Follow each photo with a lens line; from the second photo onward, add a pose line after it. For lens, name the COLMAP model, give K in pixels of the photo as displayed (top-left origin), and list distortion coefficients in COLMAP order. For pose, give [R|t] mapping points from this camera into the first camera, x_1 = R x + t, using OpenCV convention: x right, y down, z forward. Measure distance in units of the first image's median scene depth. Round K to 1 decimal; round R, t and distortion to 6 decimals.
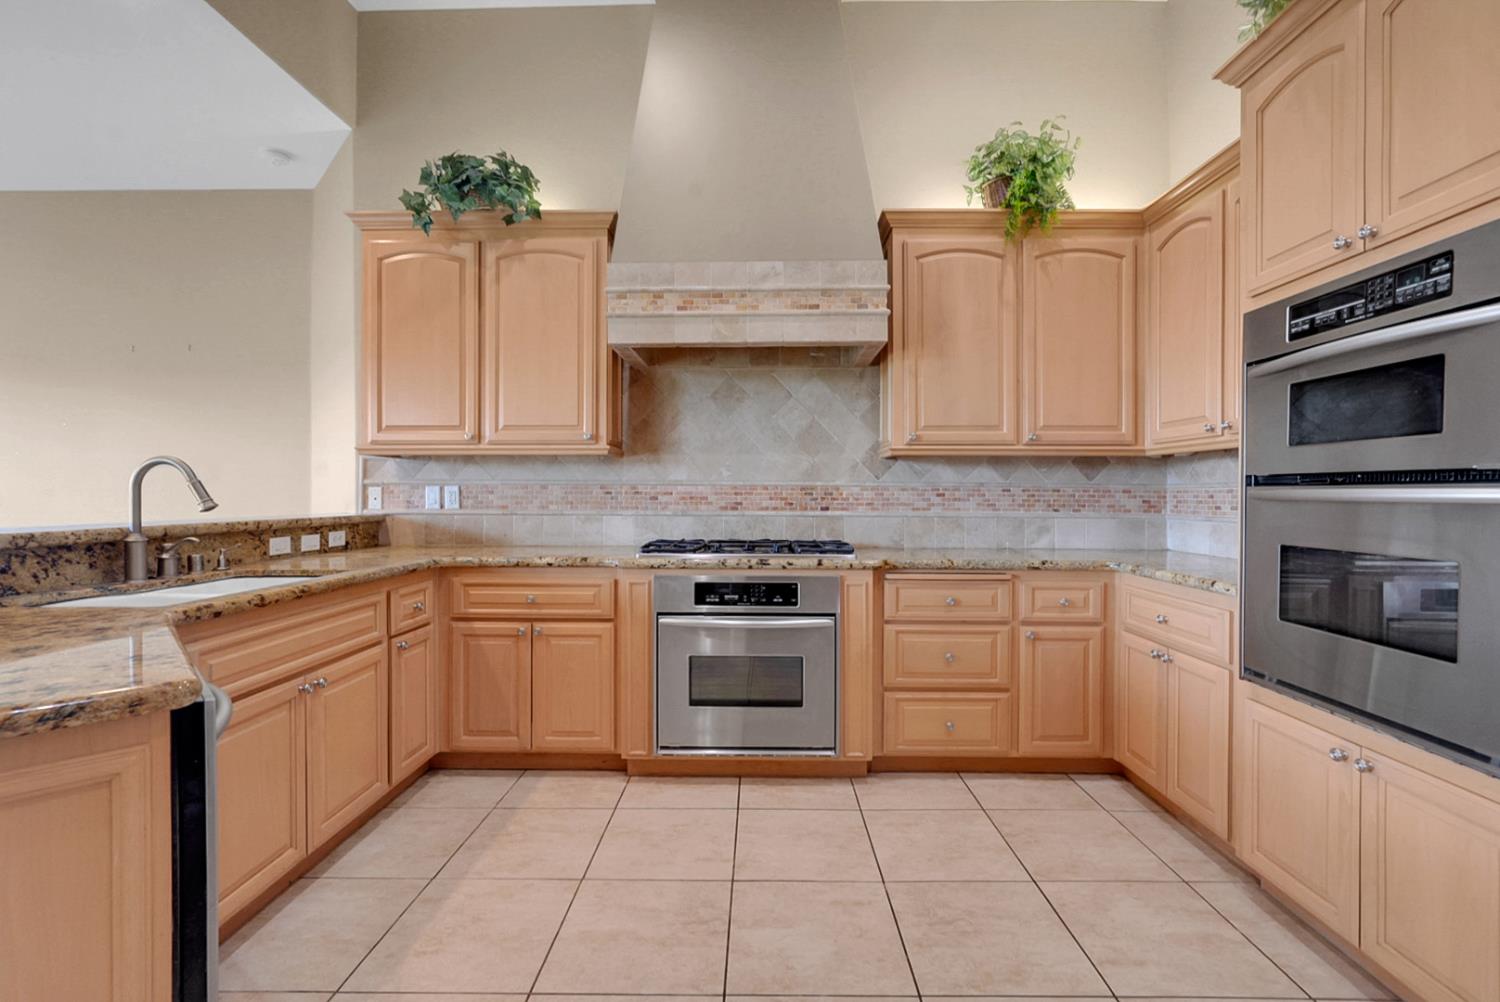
lens RADIAL K [[659.1, 0, 751.9], [0, 659.1, 495.2], [0, 0, 1]] dist [0.000964, 0.001119]
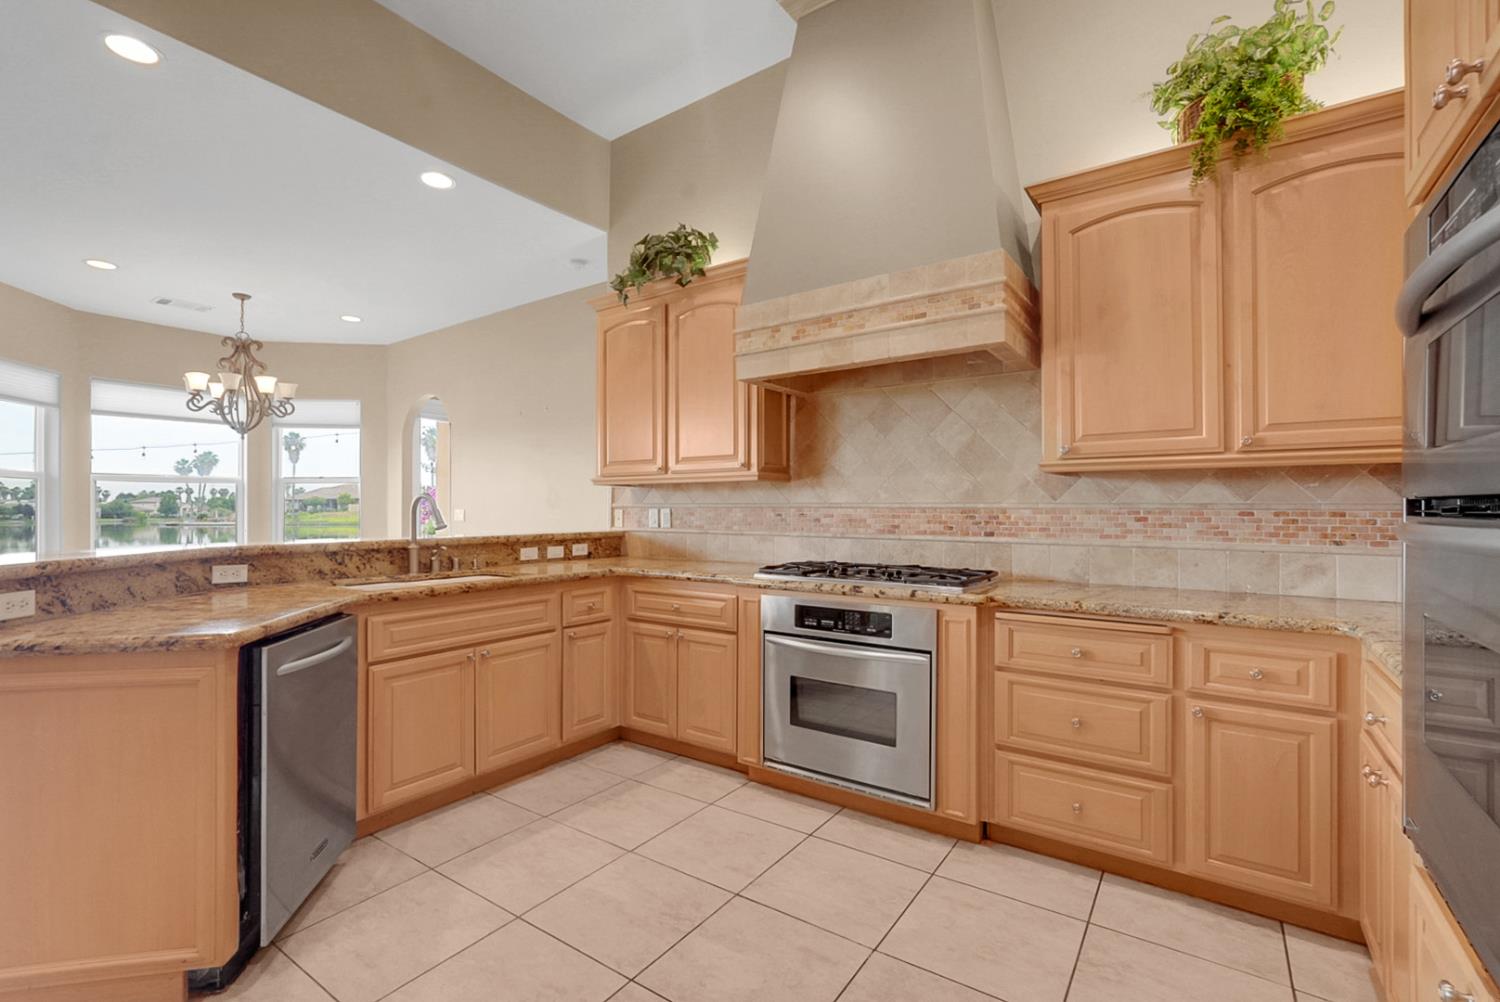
lens RADIAL K [[659.1, 0, 759.6], [0, 659.1, 503.6], [0, 0, 1]] dist [0.000964, 0.001119]
pose [[0.832324, -0.005371, -0.554263, 0.417334], [-0.000165, 0.999951, -0.009938, -0.013703], [0.554289, 0.008363, 0.832282, 0.109740]]
